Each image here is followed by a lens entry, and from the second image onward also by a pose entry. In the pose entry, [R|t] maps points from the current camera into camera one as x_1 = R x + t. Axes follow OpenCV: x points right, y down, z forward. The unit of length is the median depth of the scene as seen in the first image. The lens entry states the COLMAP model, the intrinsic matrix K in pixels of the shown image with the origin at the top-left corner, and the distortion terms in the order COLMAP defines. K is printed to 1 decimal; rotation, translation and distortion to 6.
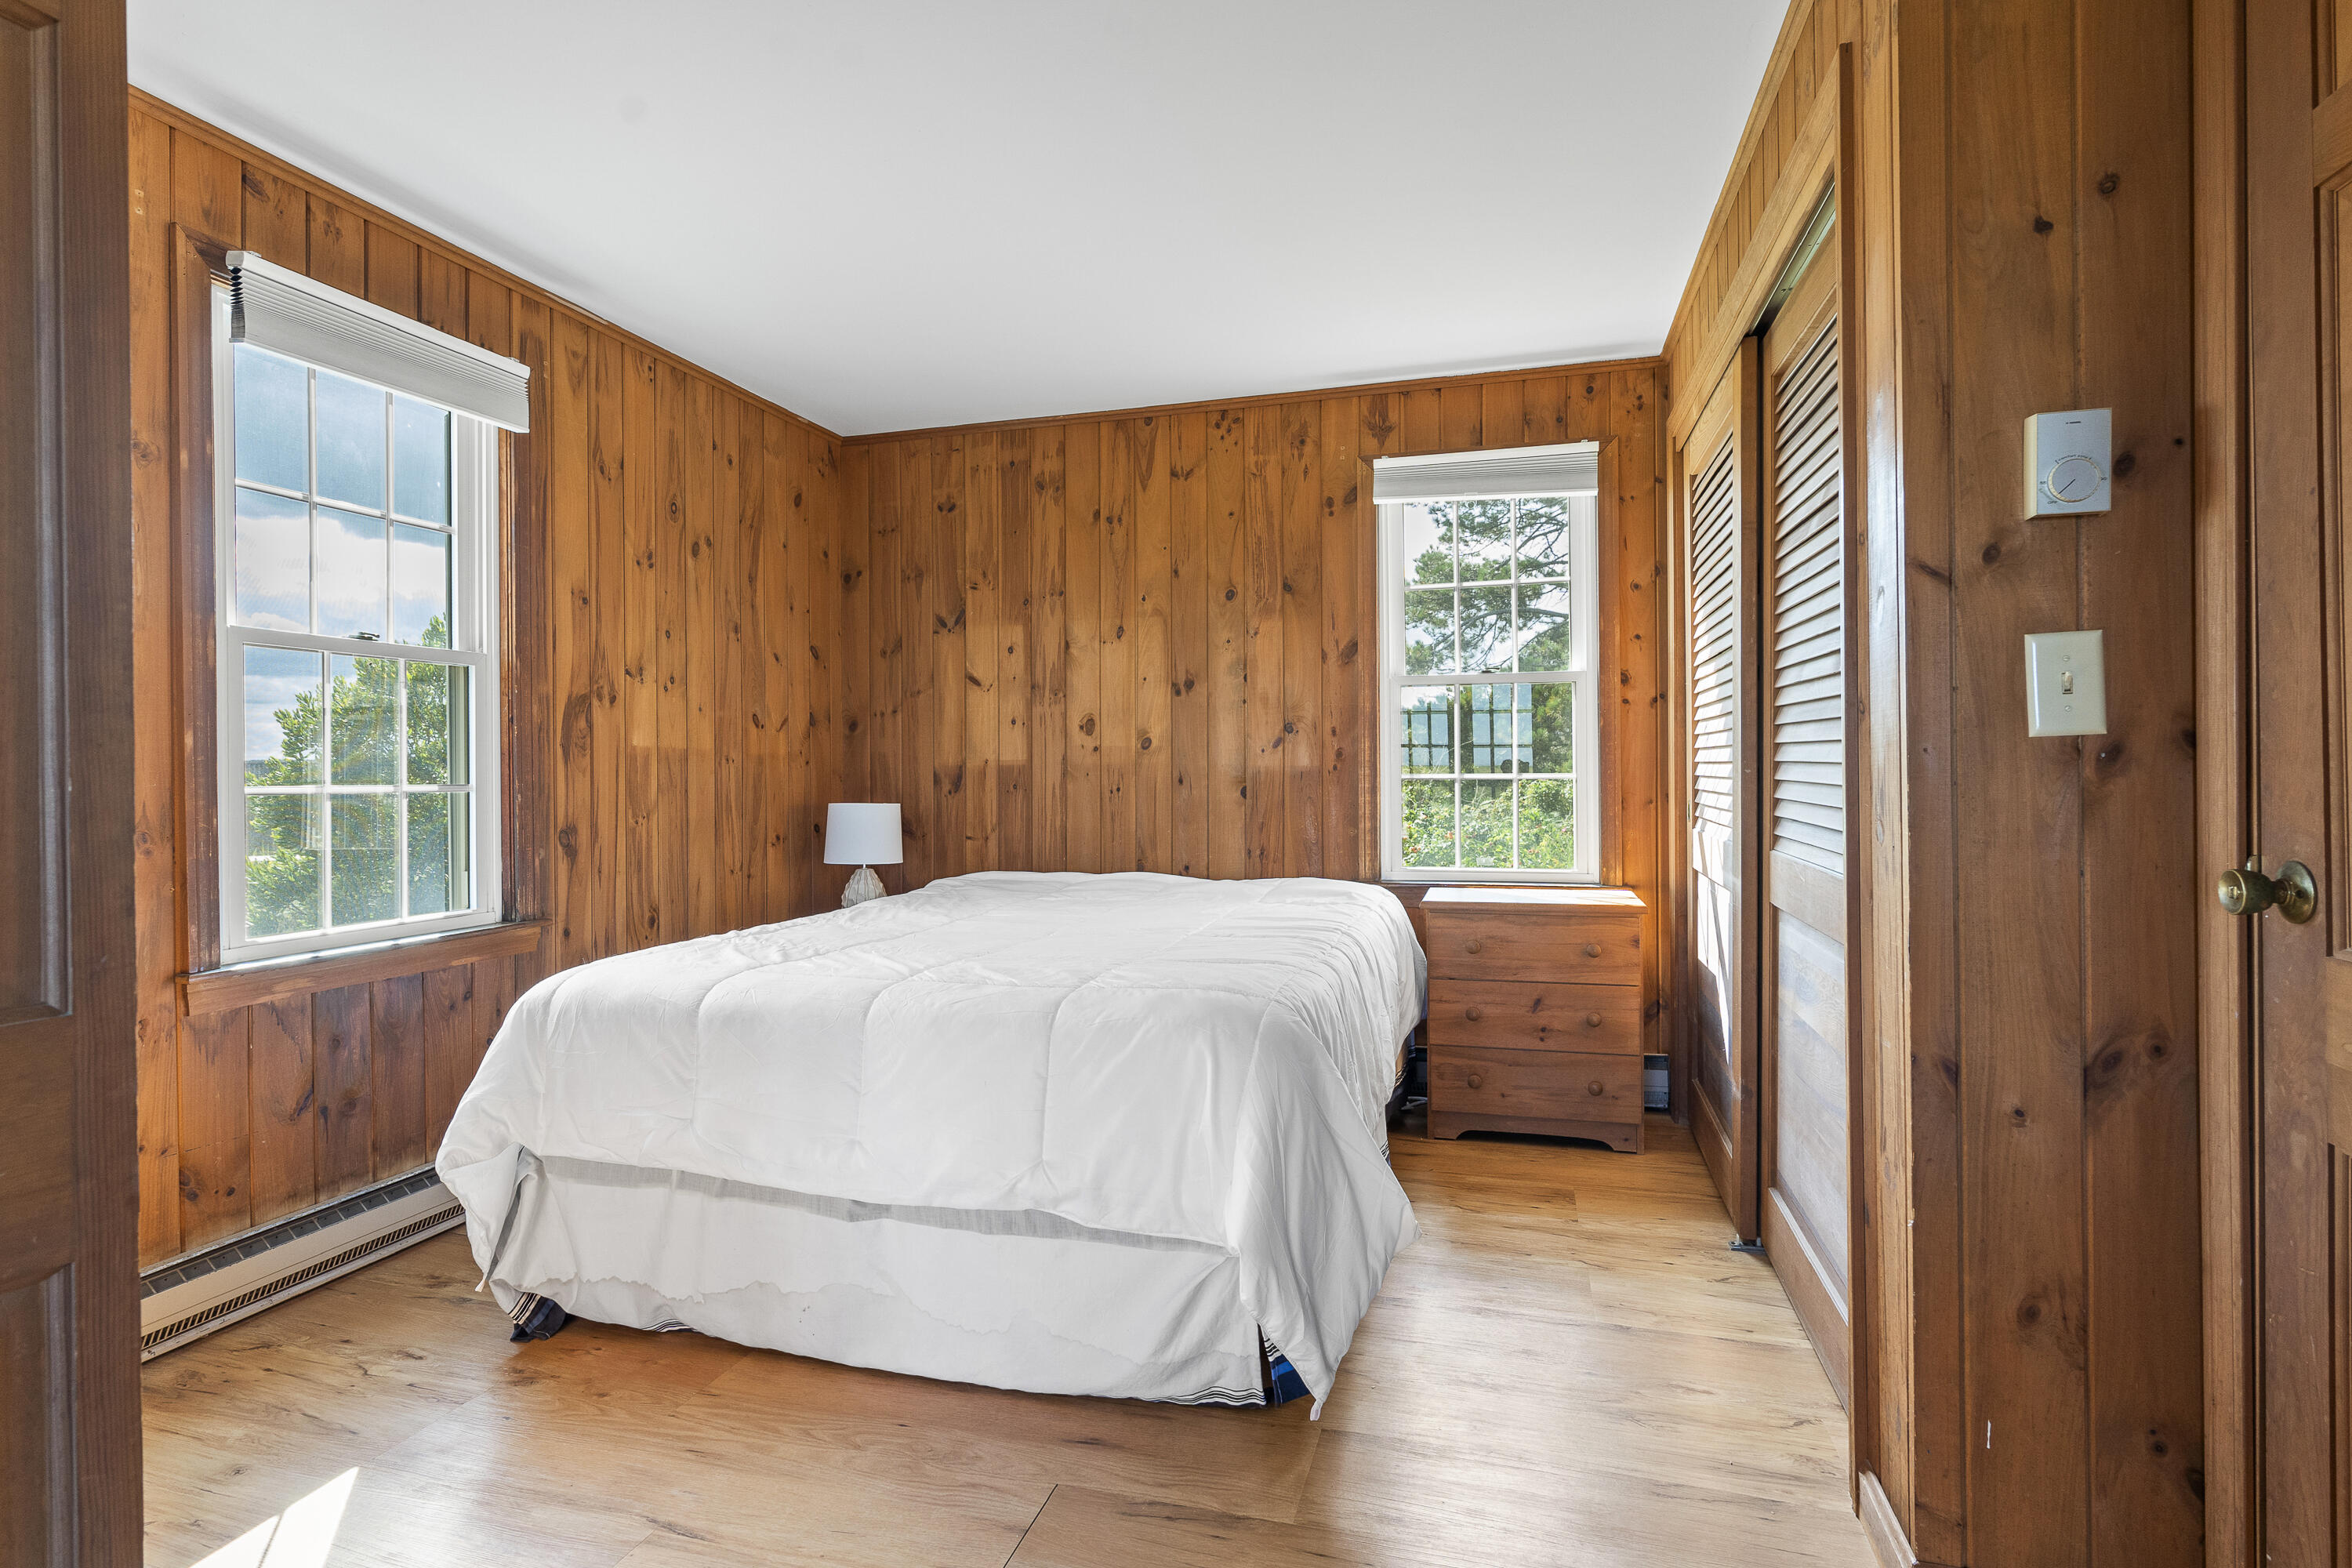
lens RADIAL K [[1154.4, 0, 1176.7], [0, 1154.4, 771.0], [0, 0, 1]] dist [-0.001876, -0.000328]
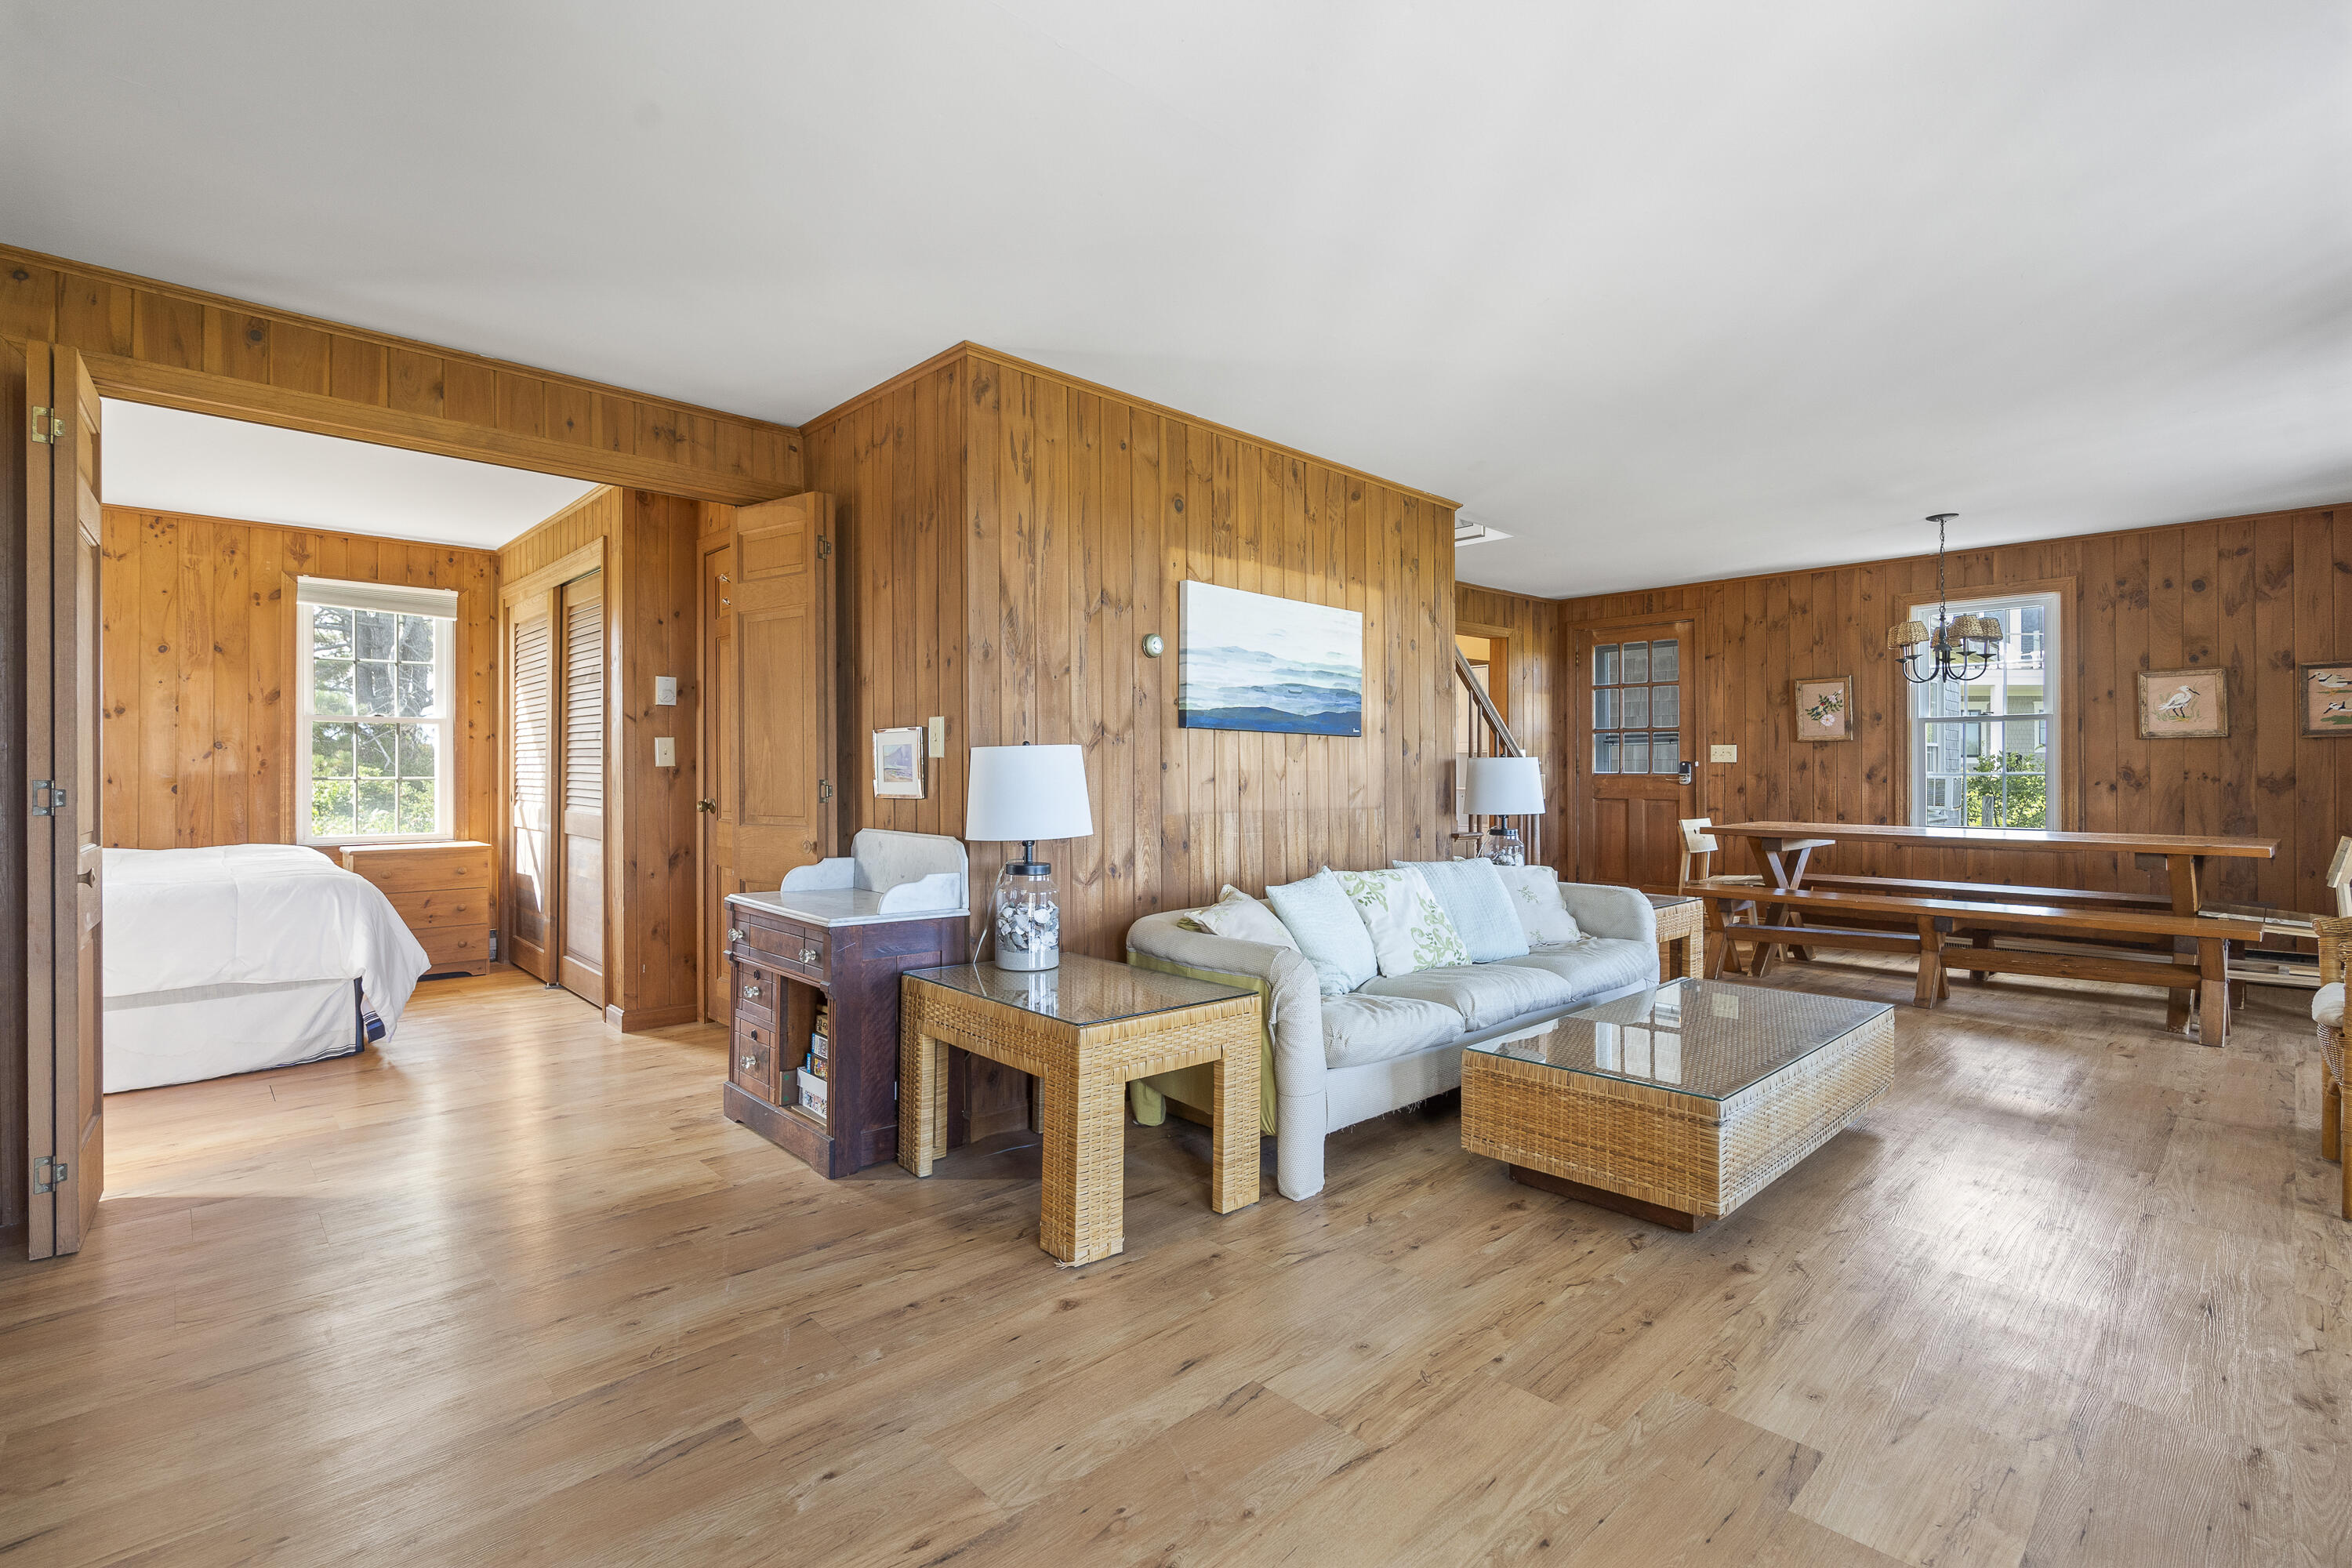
lens RADIAL K [[1080.2, 0, 1178.2], [0, 1080.2, 773.4], [0, 0, 1]] dist [0.001454, 0.000127]
pose [[0.501346, 0.008304, 0.865207, -0.513997], [-0.004694, 0.999965, -0.006878, 0.002509], [-0.865234, -0.000614, 0.501367, -0.795222]]
